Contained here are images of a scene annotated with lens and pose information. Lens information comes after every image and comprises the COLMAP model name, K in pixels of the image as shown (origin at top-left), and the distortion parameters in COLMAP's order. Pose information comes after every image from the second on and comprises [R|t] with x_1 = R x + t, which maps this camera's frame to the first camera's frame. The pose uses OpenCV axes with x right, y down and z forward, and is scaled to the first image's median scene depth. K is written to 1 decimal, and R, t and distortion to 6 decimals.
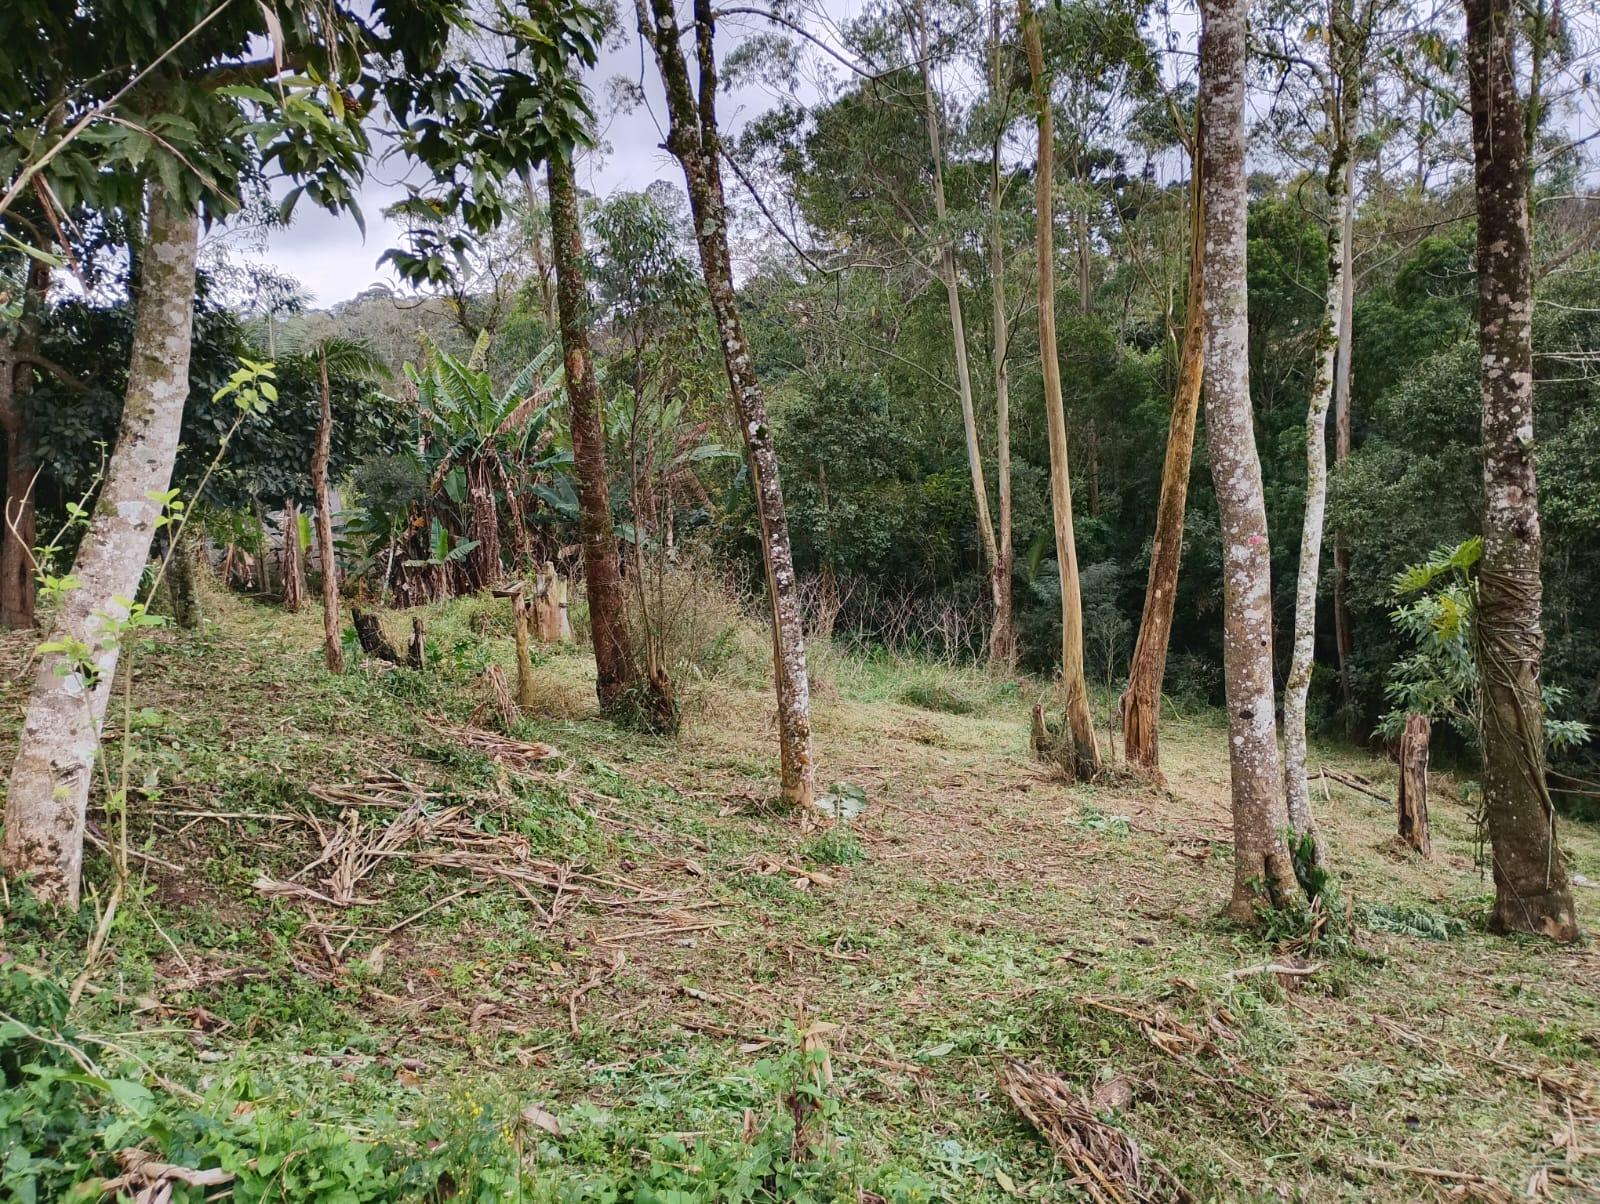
lens RADIAL K [[1324.1, 0, 809.4], [0, 1324.1, 597.7], [0, 0, 1]] dist [0.064654, -0.073228]
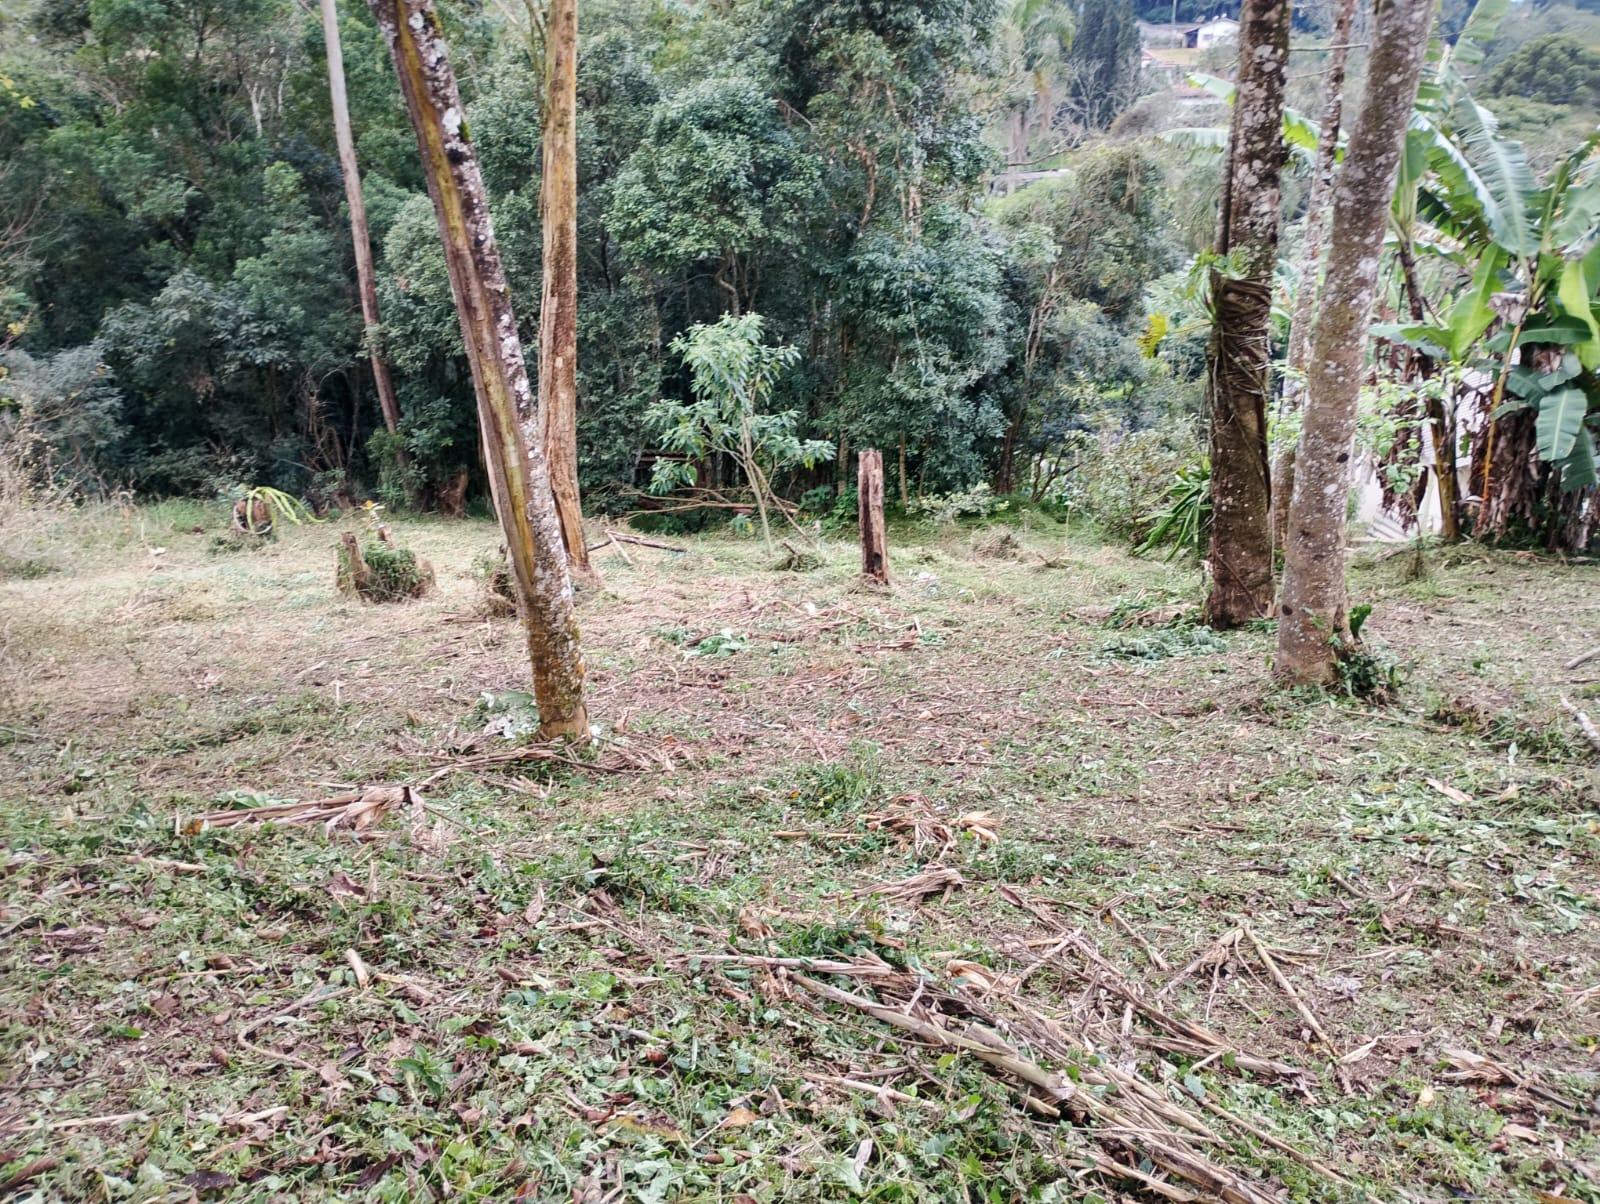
lens RADIAL K [[1321.4, 0, 805.1], [0, 1321.4, 595.5], [0, 0, 1]] dist [0.062410, -0.070694]
pose [[0.613083, -0.249095, 0.749721, -0.440576], [0.114193, 0.966967, 0.227894, -0.050101], [-0.781722, -0.054105, 0.621275, 0.564321]]
